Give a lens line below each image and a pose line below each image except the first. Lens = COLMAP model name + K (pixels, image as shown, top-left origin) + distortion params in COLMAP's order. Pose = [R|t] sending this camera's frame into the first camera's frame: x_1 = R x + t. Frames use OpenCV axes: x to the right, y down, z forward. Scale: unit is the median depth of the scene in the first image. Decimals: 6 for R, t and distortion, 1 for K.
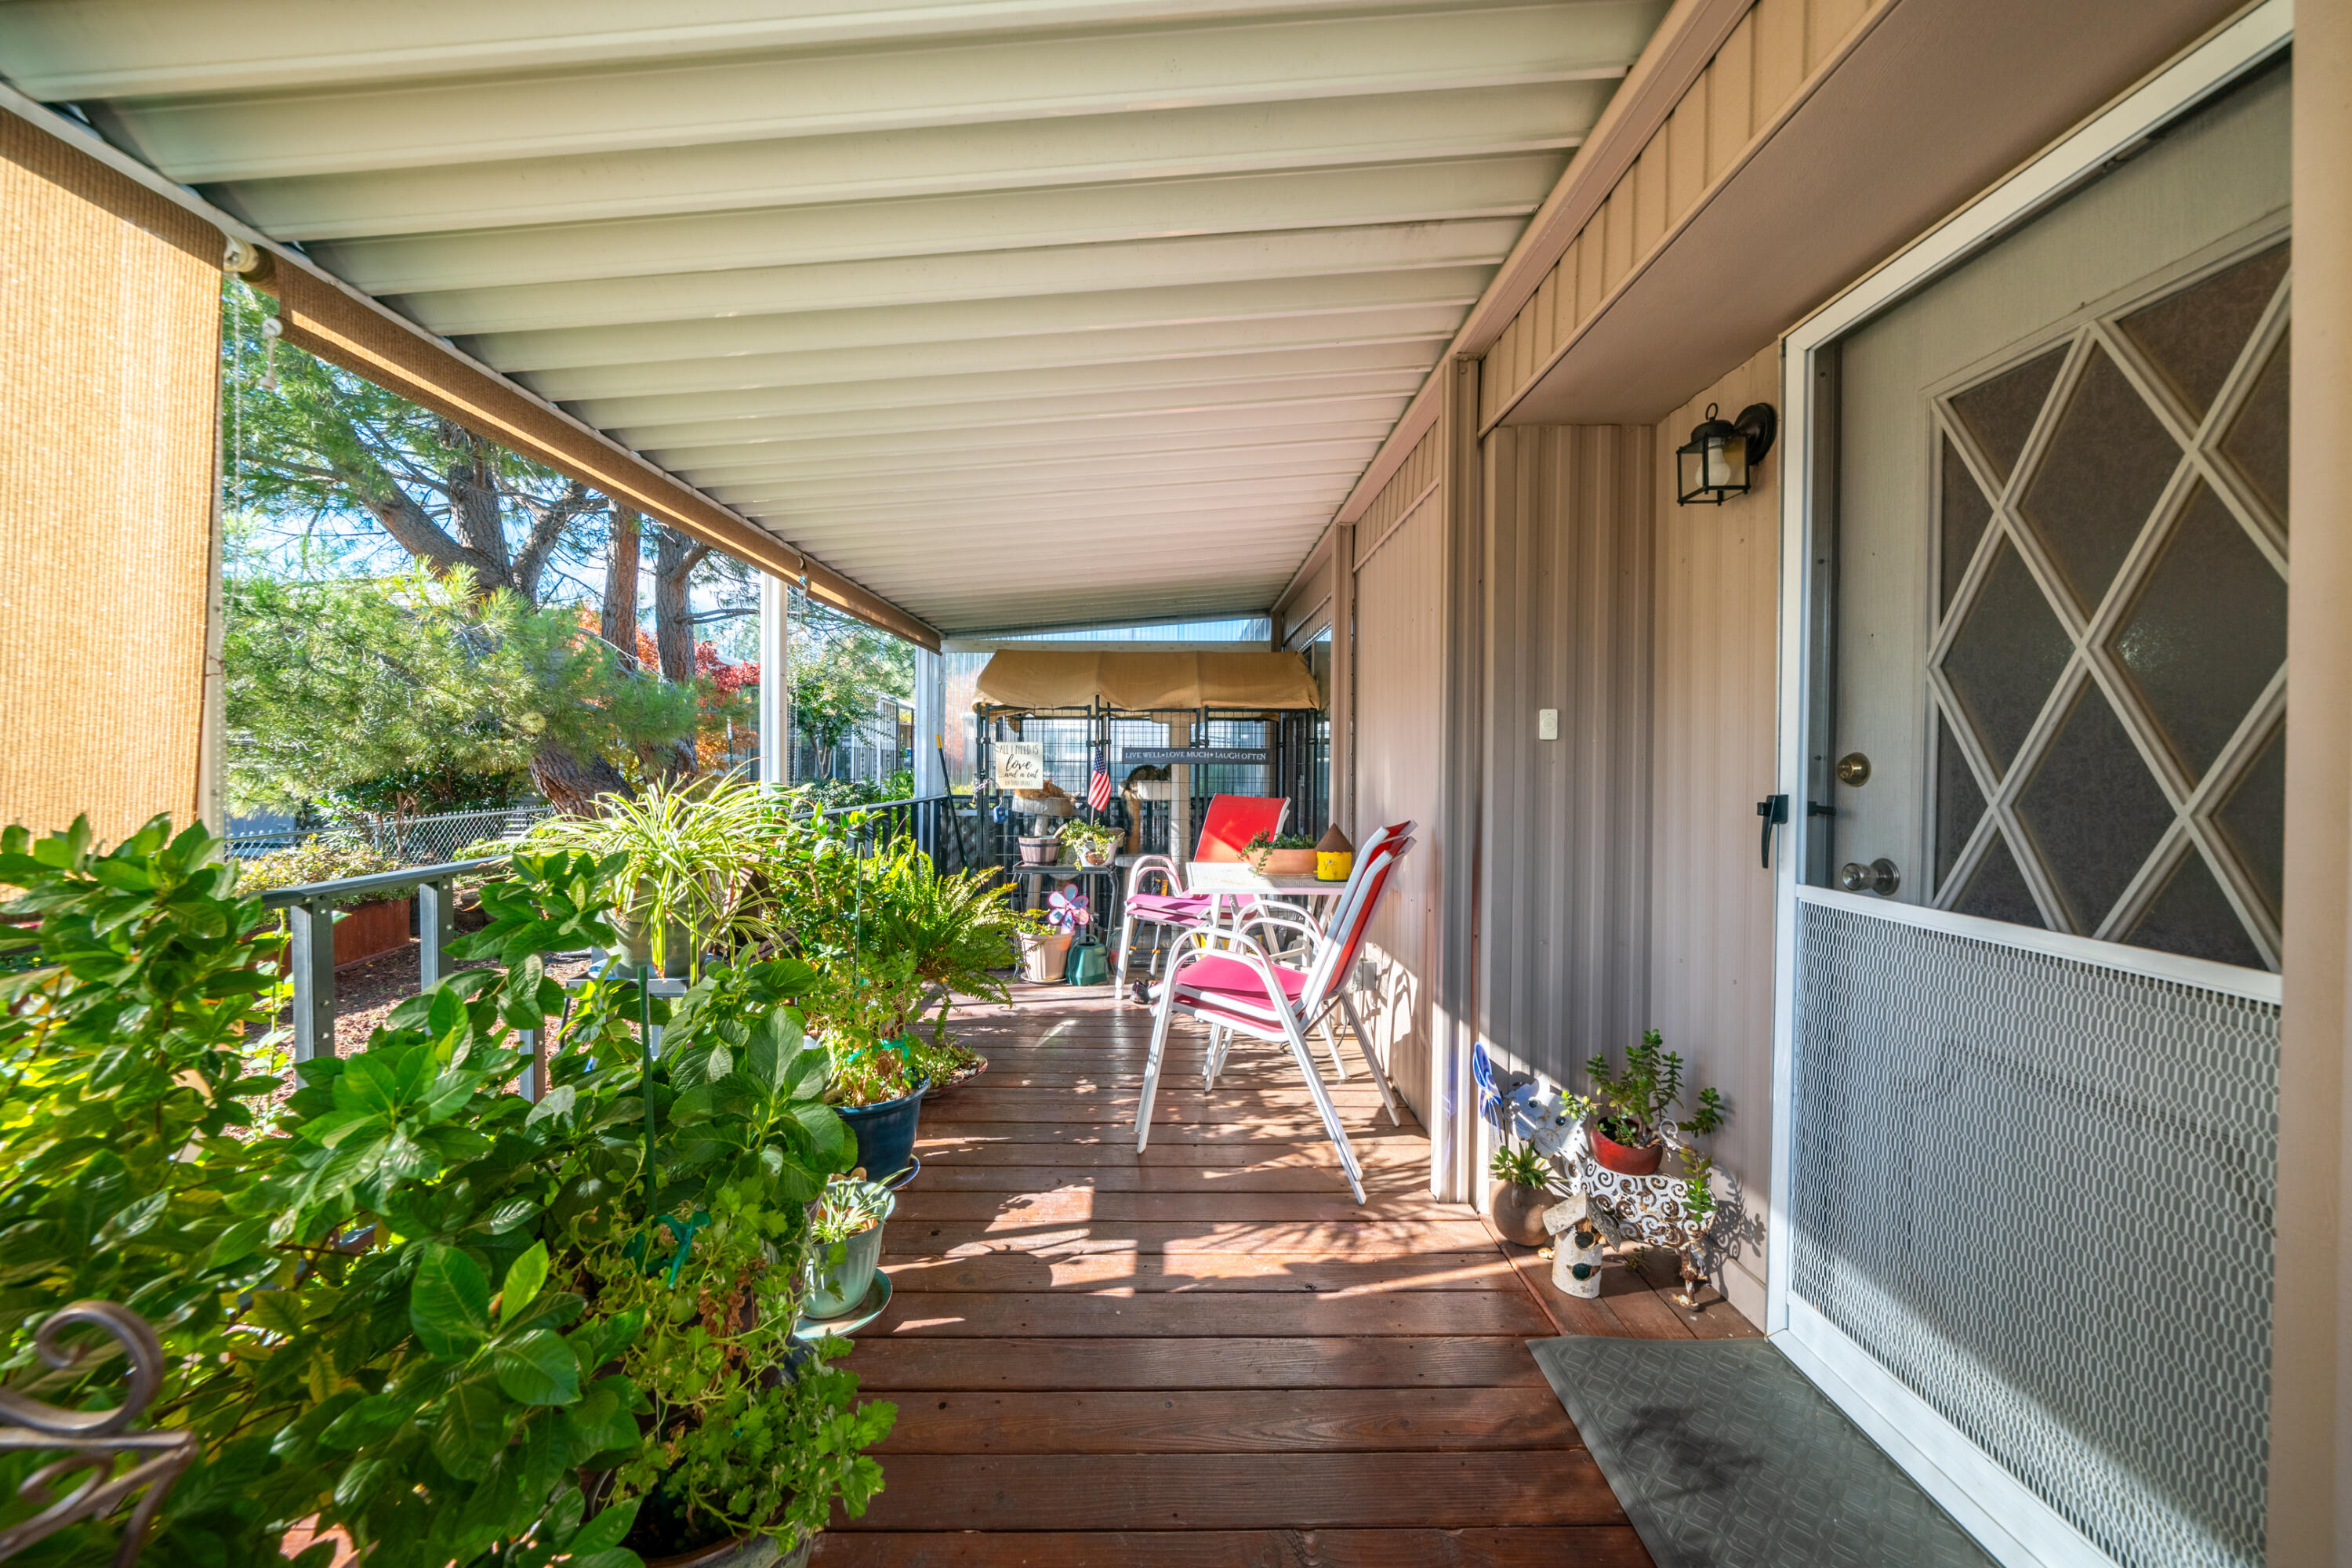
lens RADIAL K [[897.5, 0, 1131.7], [0, 897.5, 791.6], [0, 0, 1]] dist [0.001007, 0.000082]
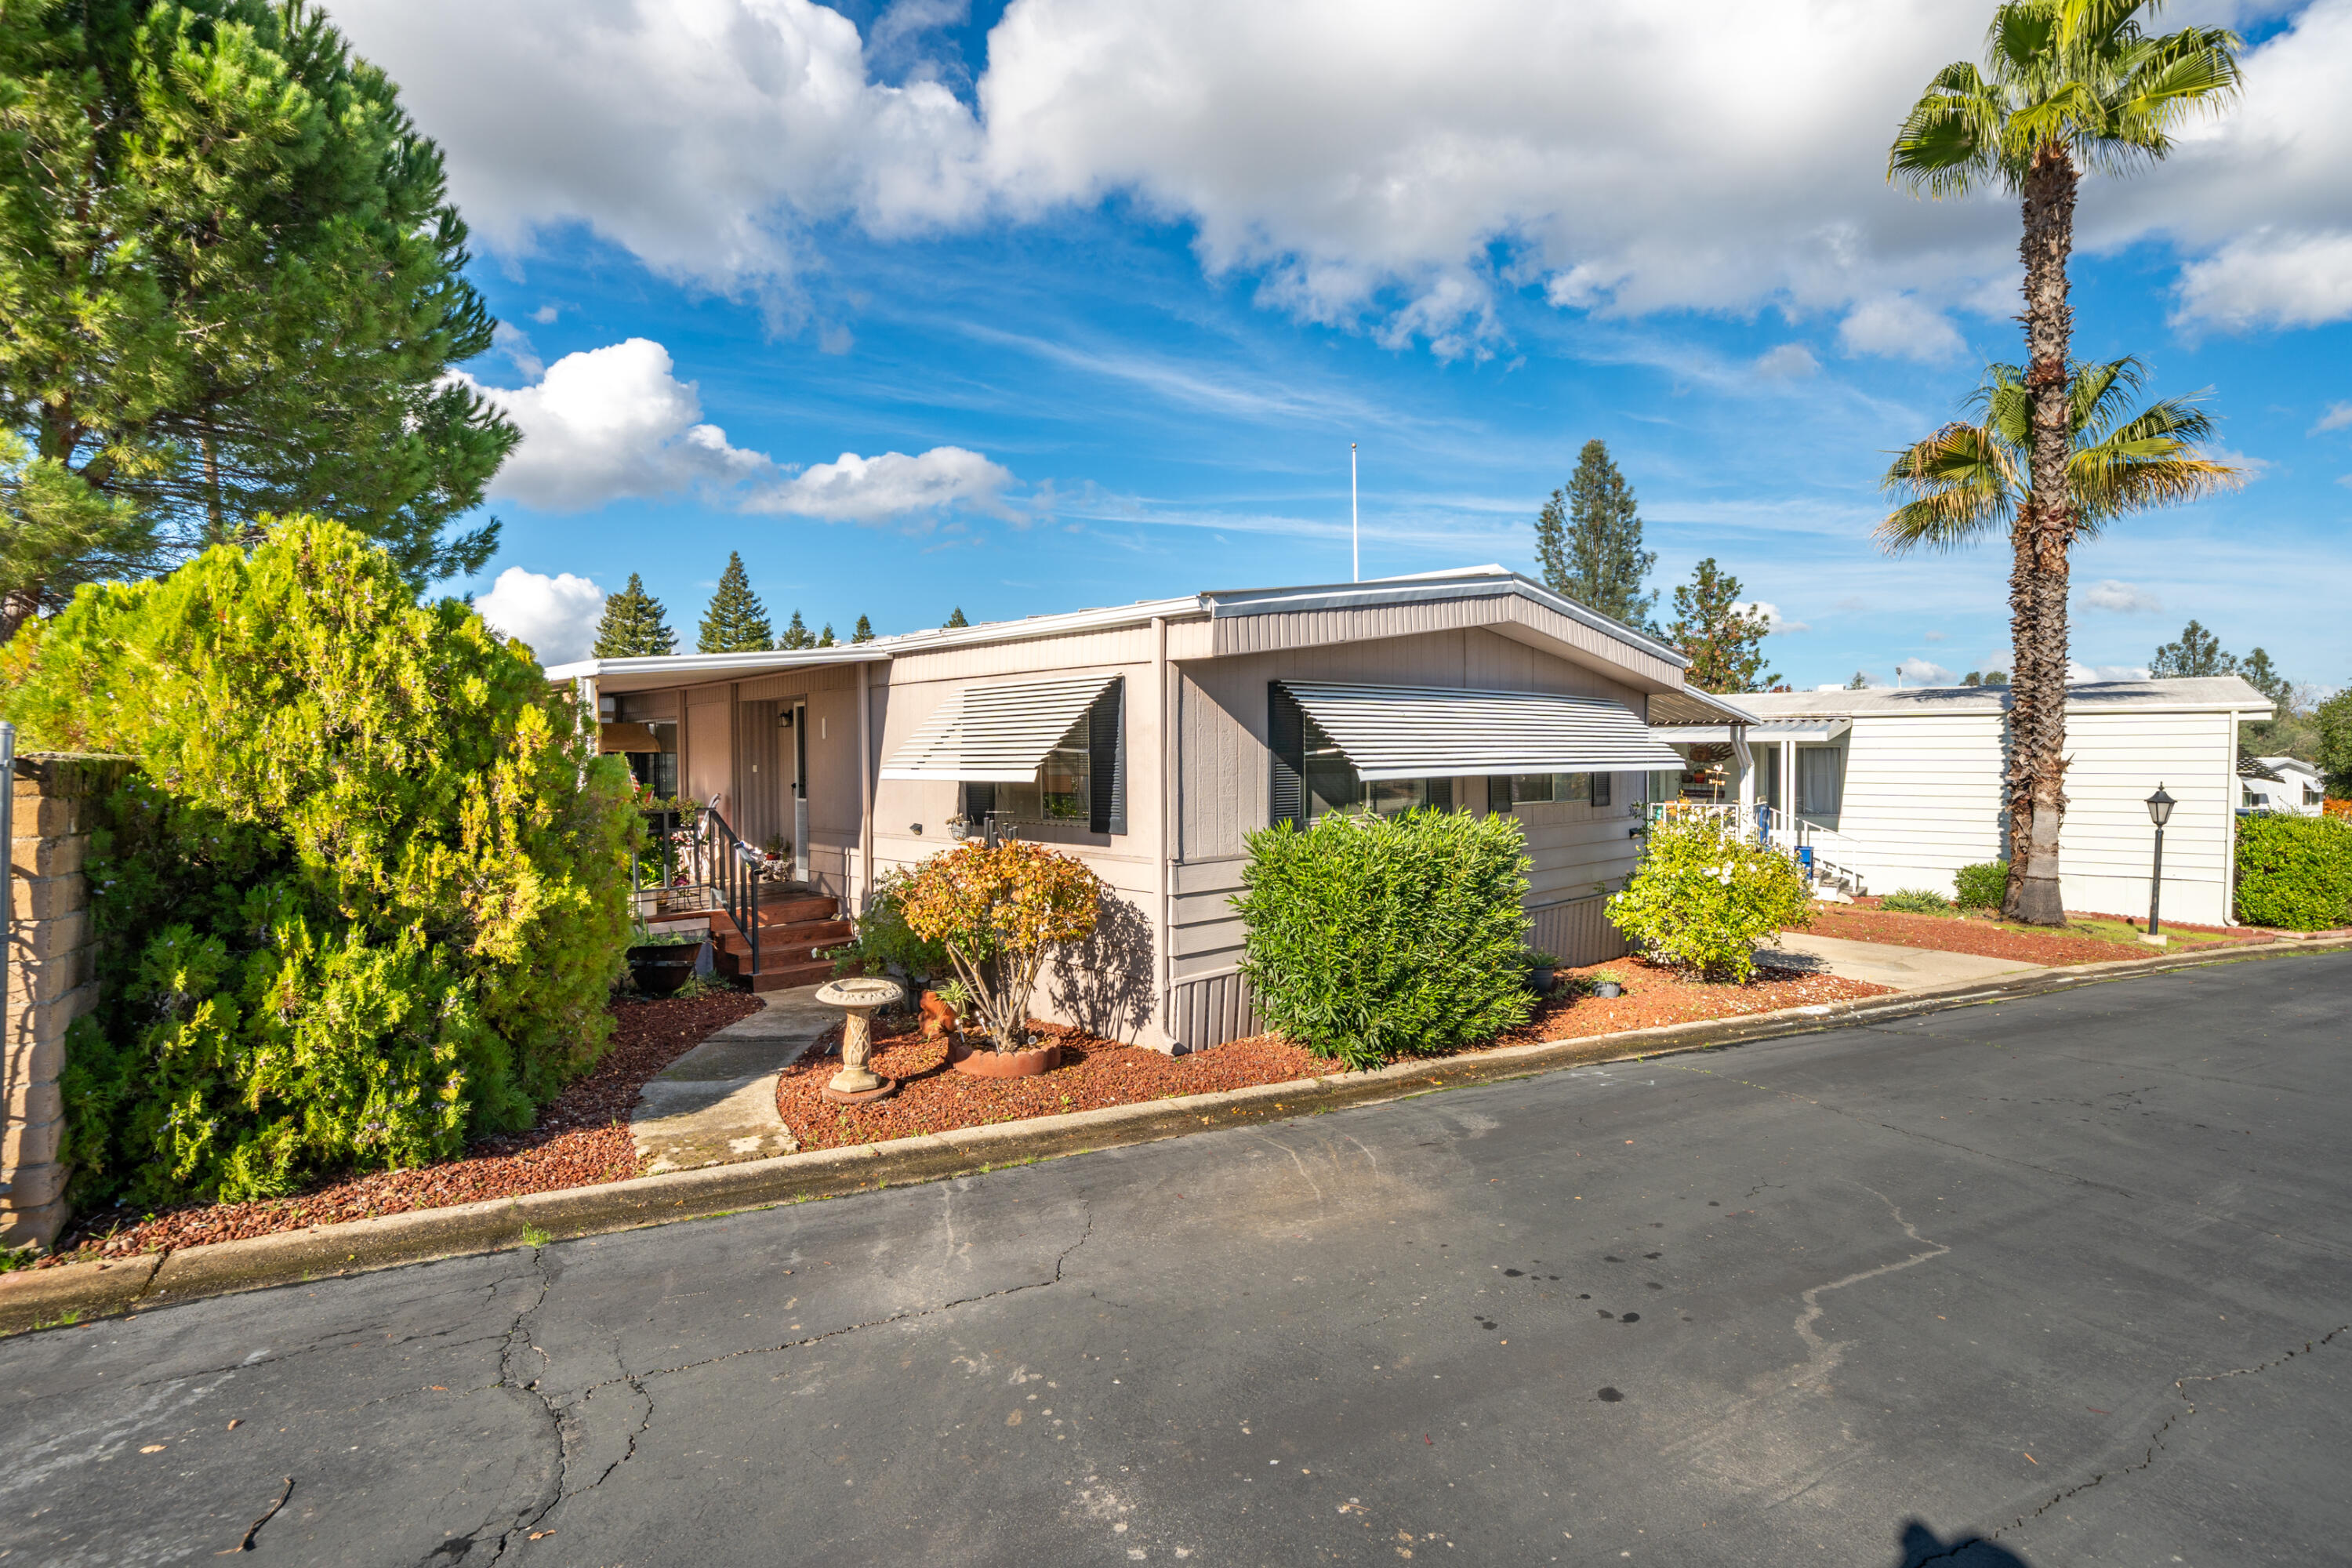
lens RADIAL K [[1083.9, 0, 1176.0], [0, 1083.9, 784.0], [0, 0, 1]] dist [-0.000717, -0.000342]
pose [[0.692513, -0.019294, 0.721147, -1.943214], [0.028749, 0.999586, -0.000863, 0.064346], [-0.720832, 0.021329, 0.692781, -4.174895]]
